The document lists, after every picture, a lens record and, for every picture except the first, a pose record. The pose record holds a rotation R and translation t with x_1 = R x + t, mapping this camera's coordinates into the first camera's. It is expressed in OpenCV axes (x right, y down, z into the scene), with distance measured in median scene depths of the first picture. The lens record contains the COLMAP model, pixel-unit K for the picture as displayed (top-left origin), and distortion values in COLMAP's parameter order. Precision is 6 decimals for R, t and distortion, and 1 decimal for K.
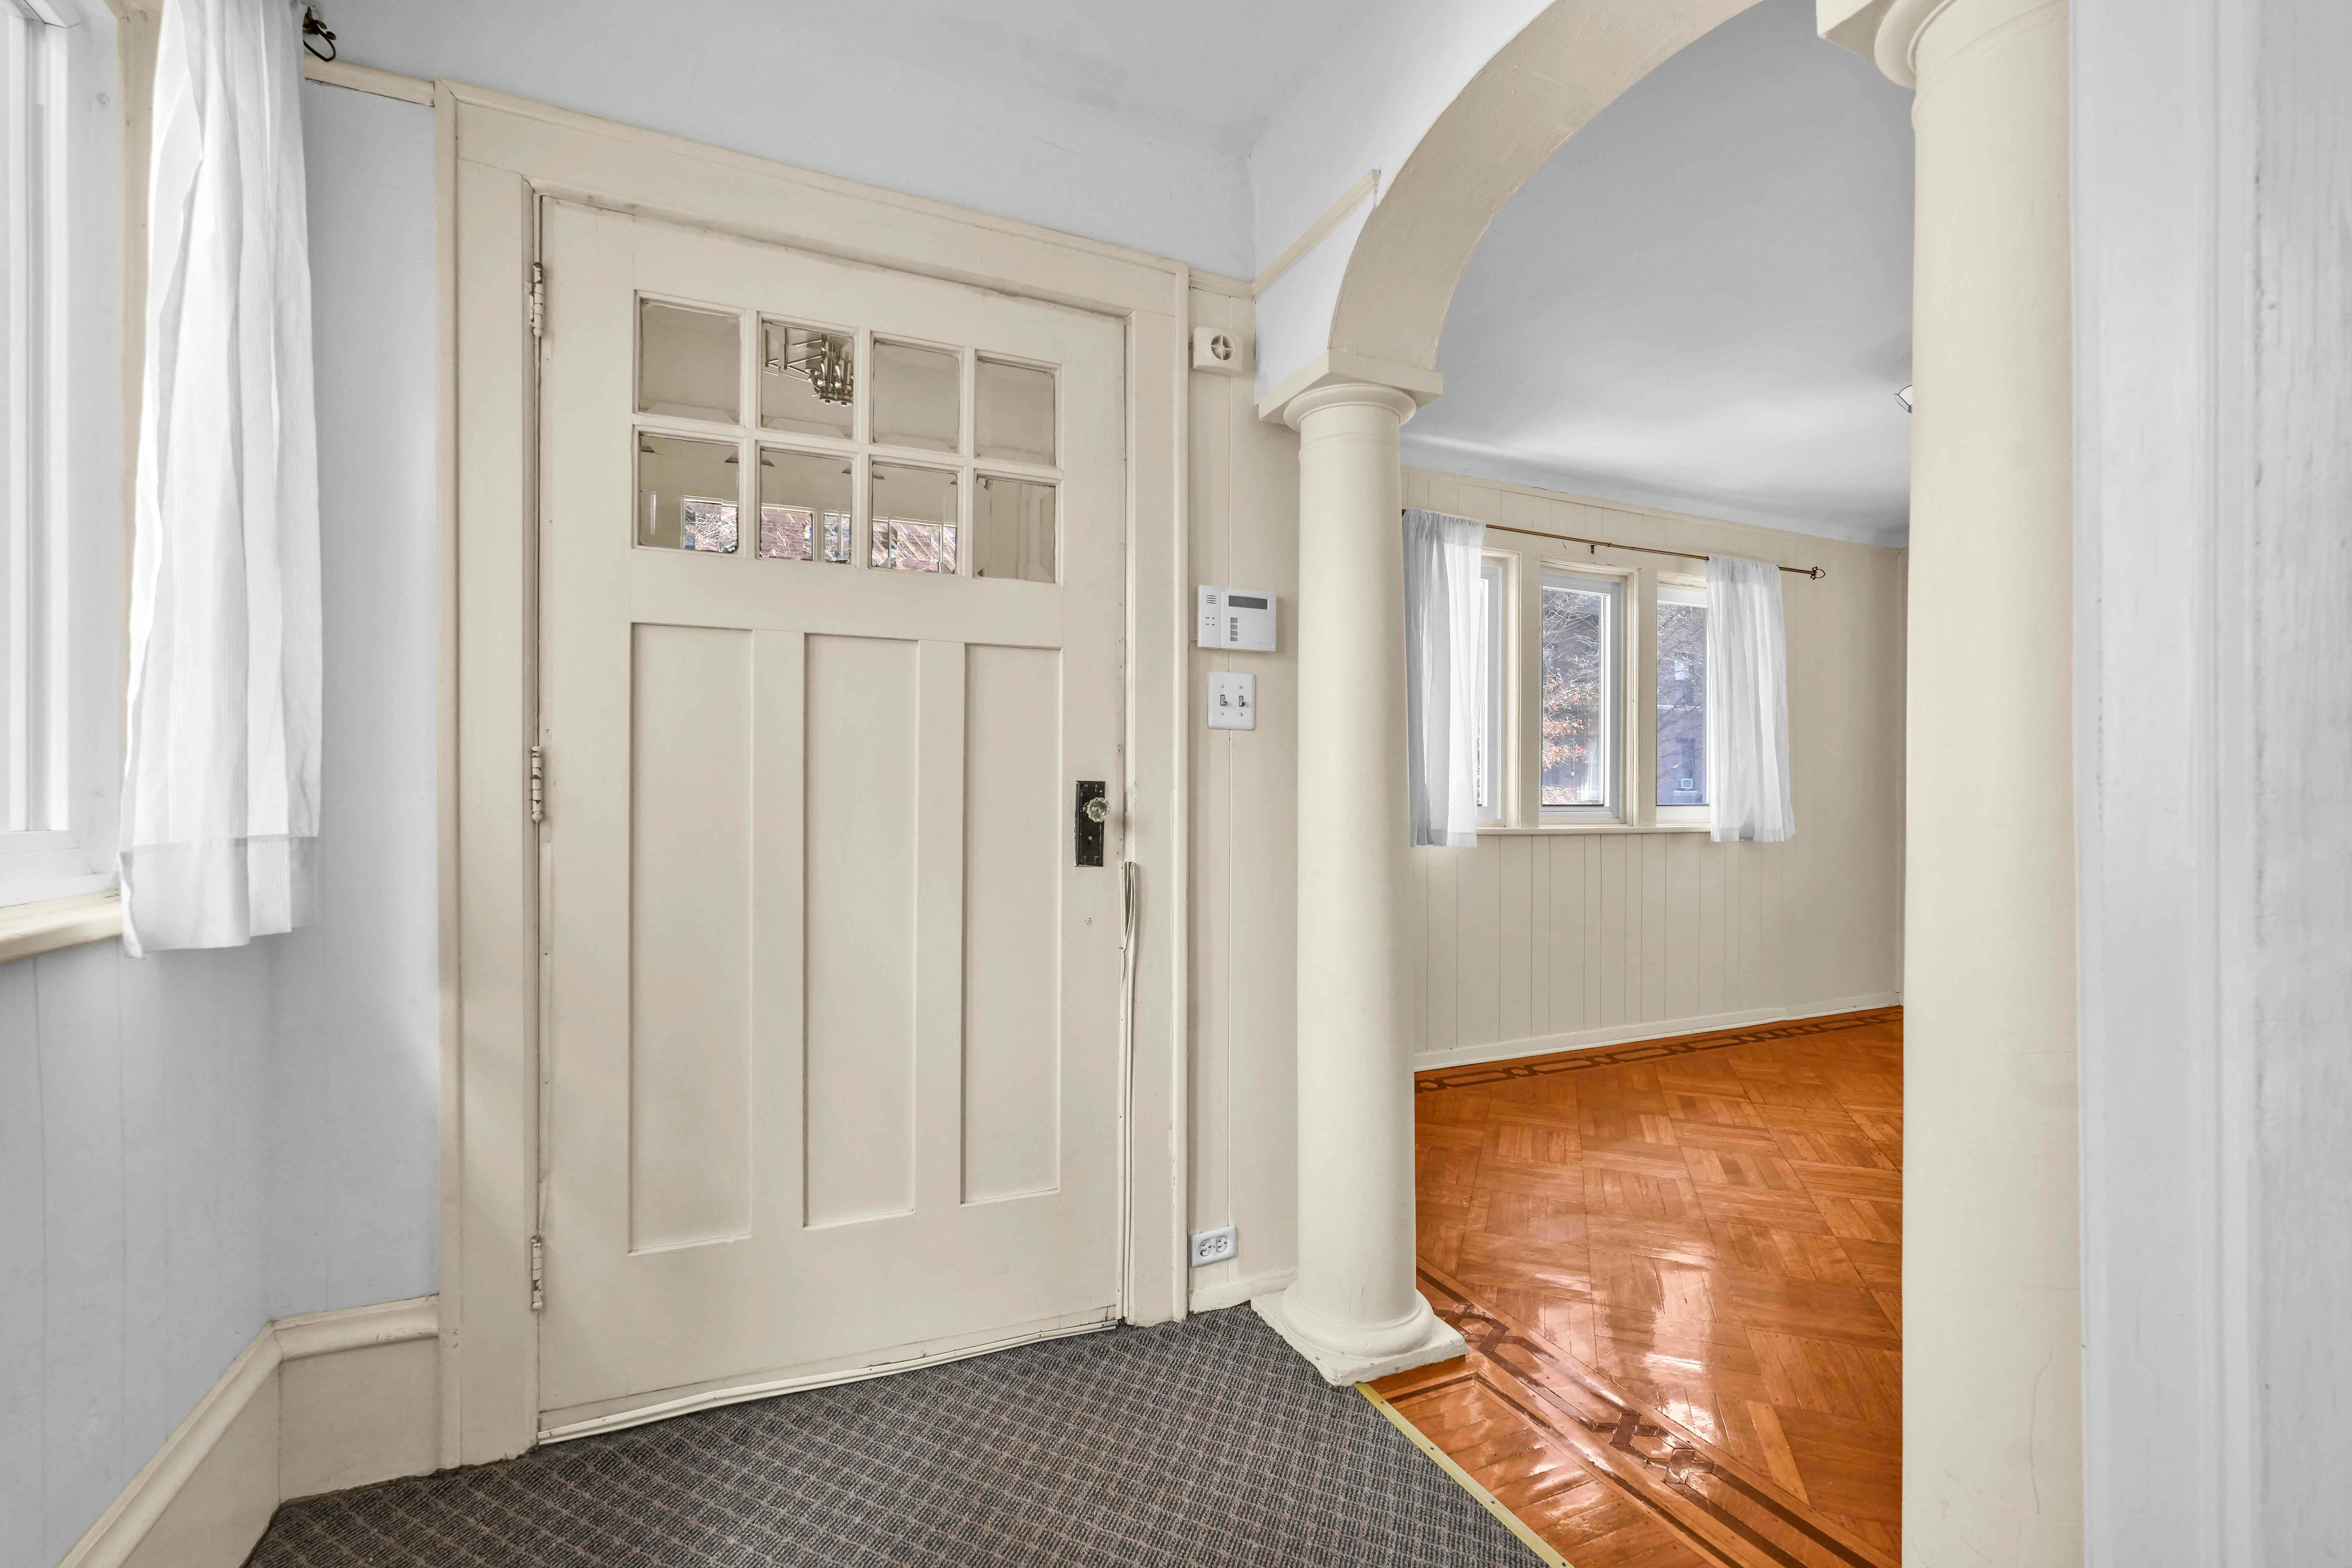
lens RADIAL K [[1050.2, 0, 1182.2], [0, 1050.2, 798.3], [0, 0, 1]] dist [0.000778, 0.001305]
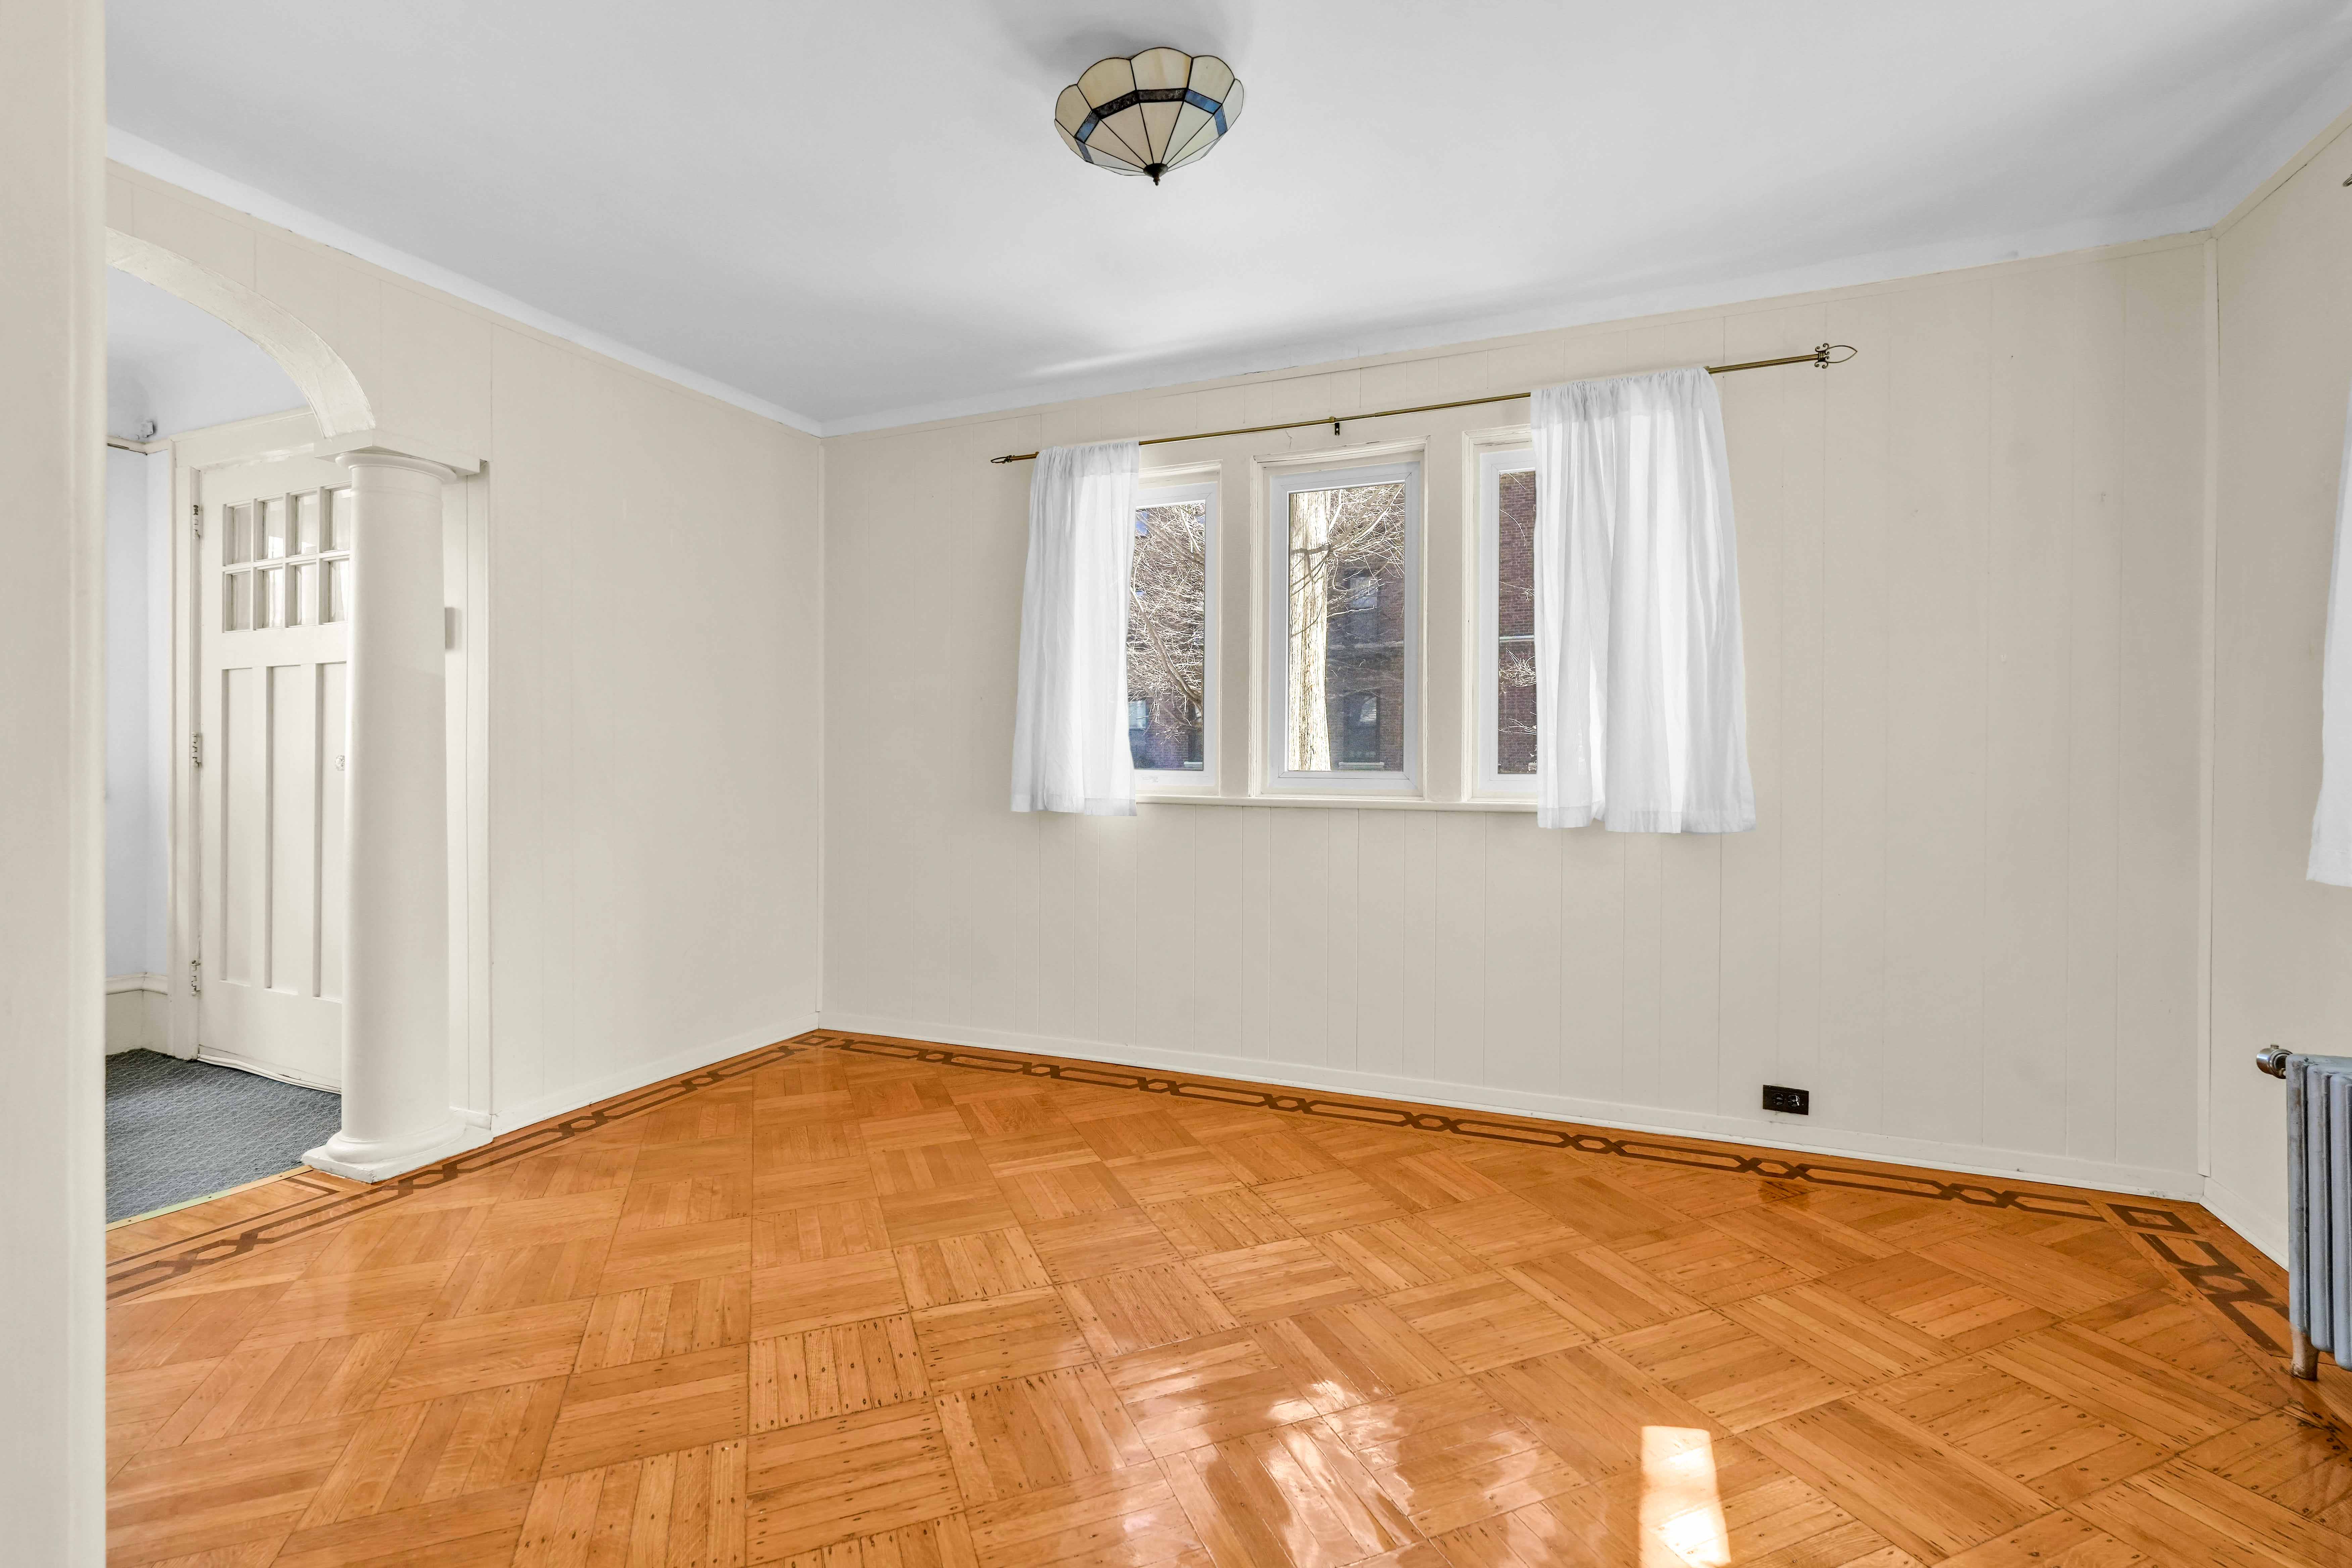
lens RADIAL K [[1050.2, 0, 1133.7], [0, 1050.2, 775.0], [0, 0, 1]] dist [0.000778, 0.001305]
pose [[0.657617, 0.006136, -0.753328, 0.946515], [-0.005713, 0.999979, 0.003158, 0.009481], [0.753331, 0.002227, 0.657638, 0.435544]]
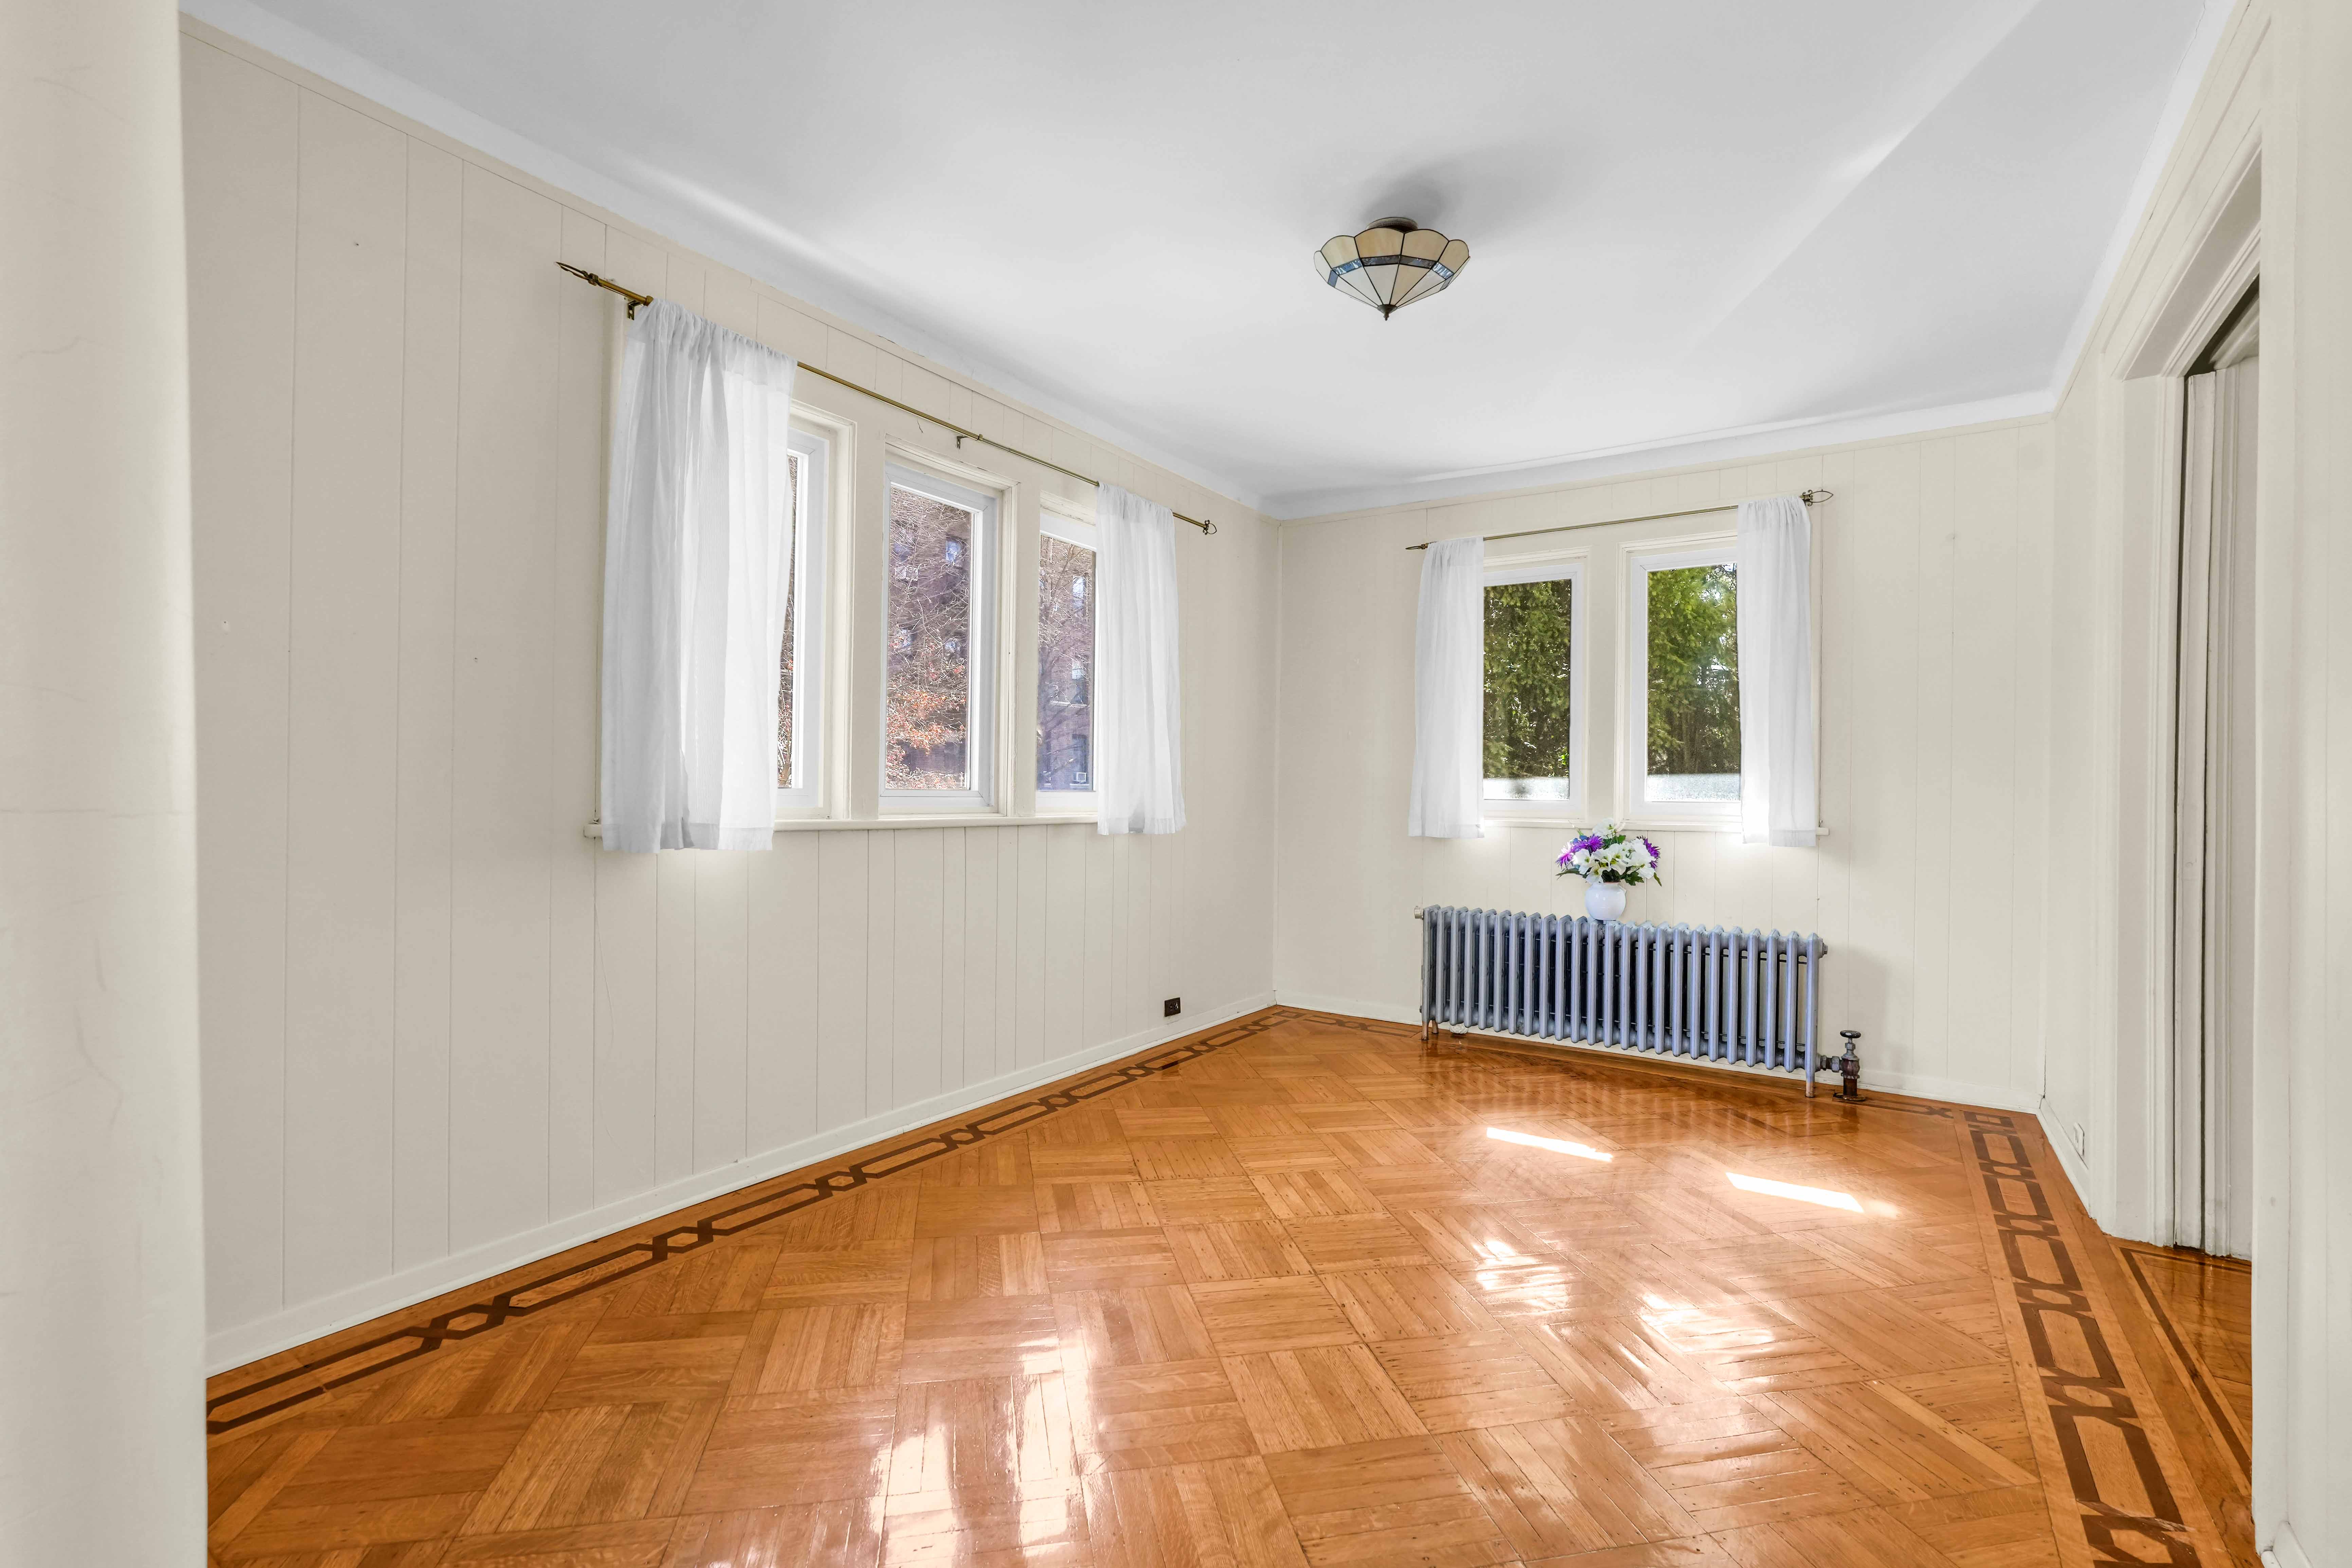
lens RADIAL K [[1050.2, 0, 1178.8], [0, 1050.2, 792.8], [0, 0, 1]] dist [0.000778, 0.001305]
pose [[0.857052, 0.006947, 0.515184, 0.158837], [-0.009820, 0.999948, 0.002853, 0.006678], [-0.515137, -0.007504, 0.857075, 0.312398]]
